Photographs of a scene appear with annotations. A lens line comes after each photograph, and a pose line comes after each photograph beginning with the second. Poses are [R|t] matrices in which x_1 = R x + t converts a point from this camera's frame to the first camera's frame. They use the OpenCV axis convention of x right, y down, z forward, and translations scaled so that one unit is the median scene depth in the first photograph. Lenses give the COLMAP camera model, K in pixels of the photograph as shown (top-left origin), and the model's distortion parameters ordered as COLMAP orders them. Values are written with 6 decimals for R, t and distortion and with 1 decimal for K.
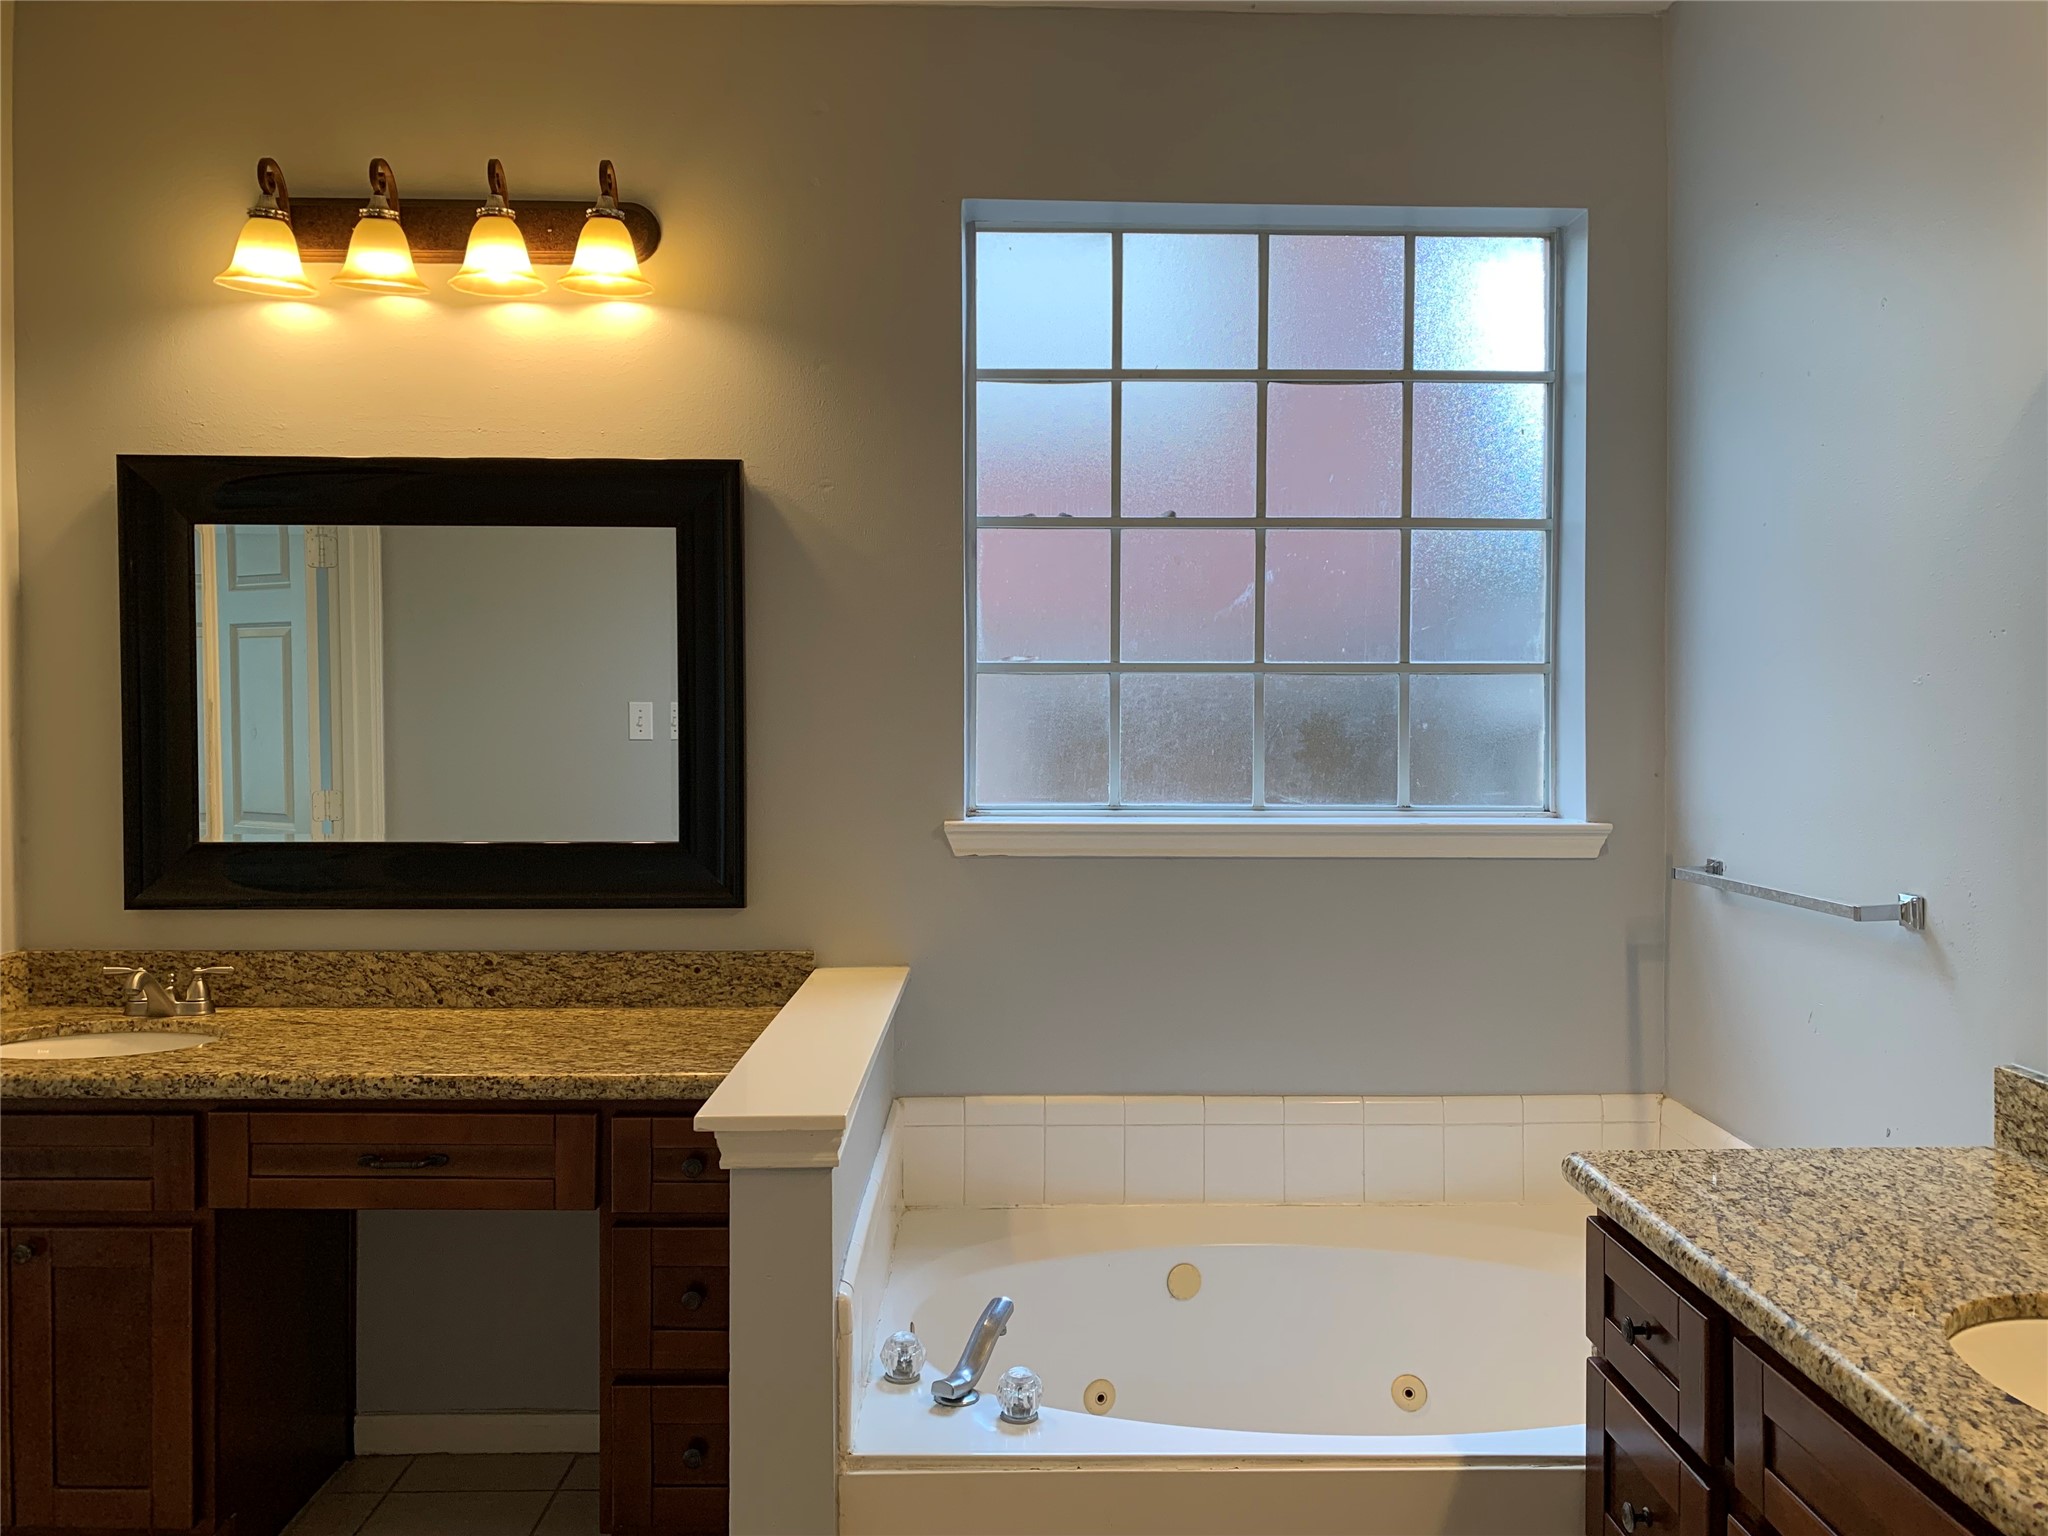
lens RADIAL K [[1574.7, 0, 1014.2], [0, 1574.7, 769.5], [0, 0, 1]] dist [0.053521, -0.080429]
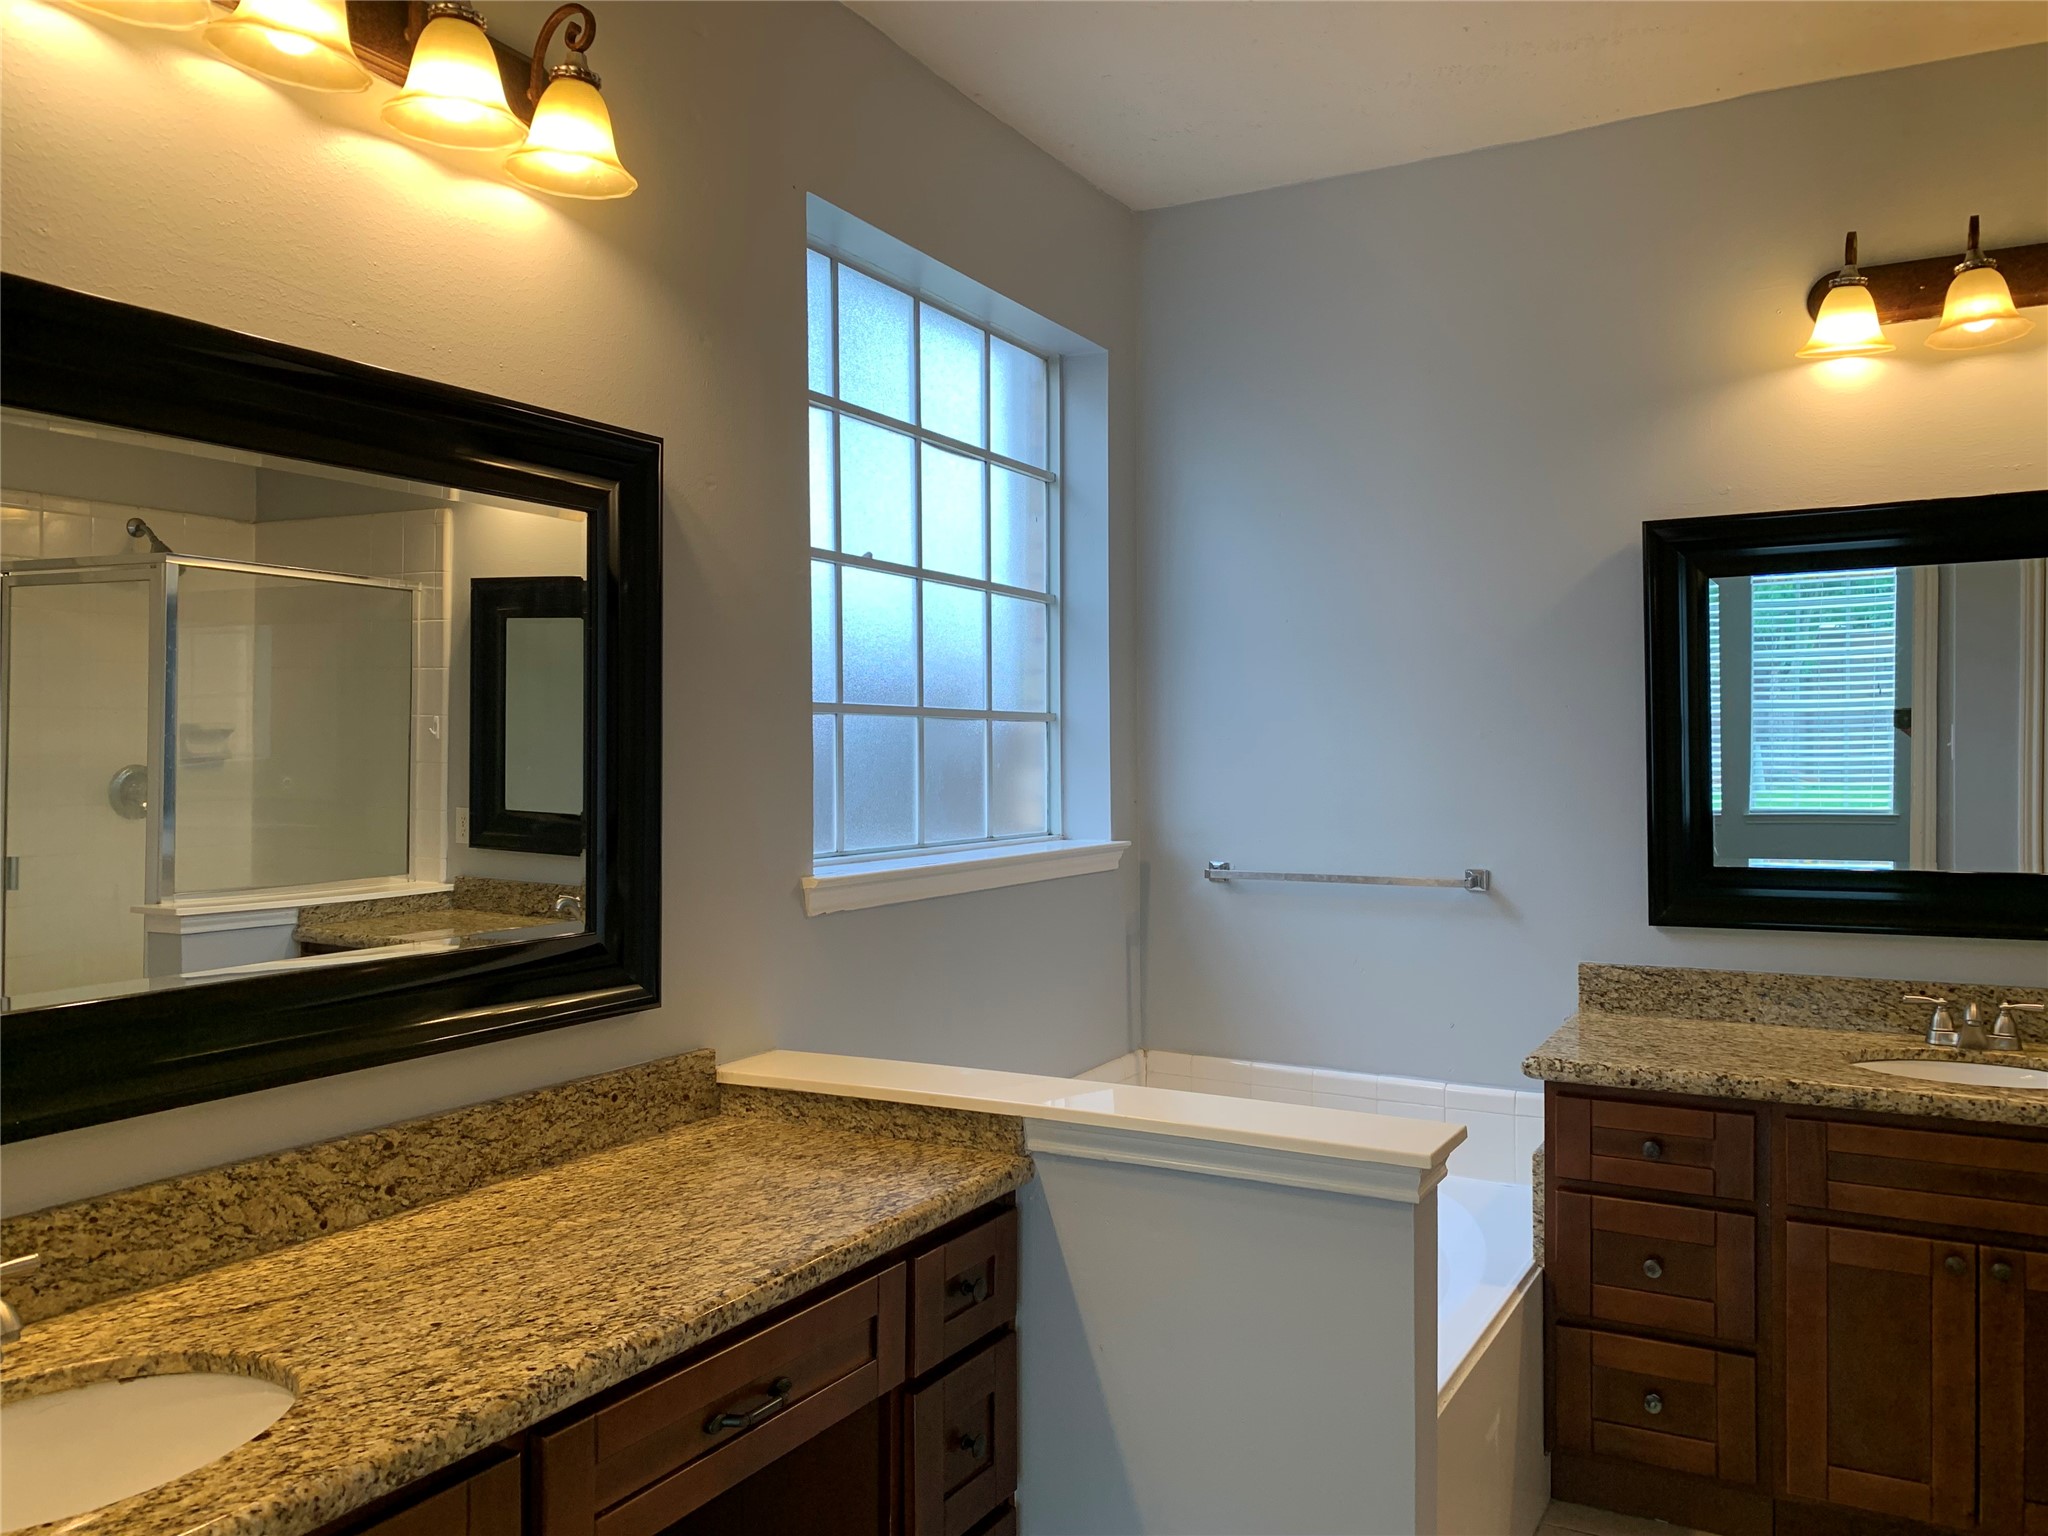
lens RADIAL K [[1616.0, 0, 1028.6], [0, 1616.0, 755.3], [0, 0, 1]] dist [-0.065132, 0.124201]
pose [[0.483606, -0.004431, 0.875274, -0.779315], [0.027859, 0.999558, -0.010332, -0.023859], [-0.874842, 0.029381, 0.483516, 0.447611]]
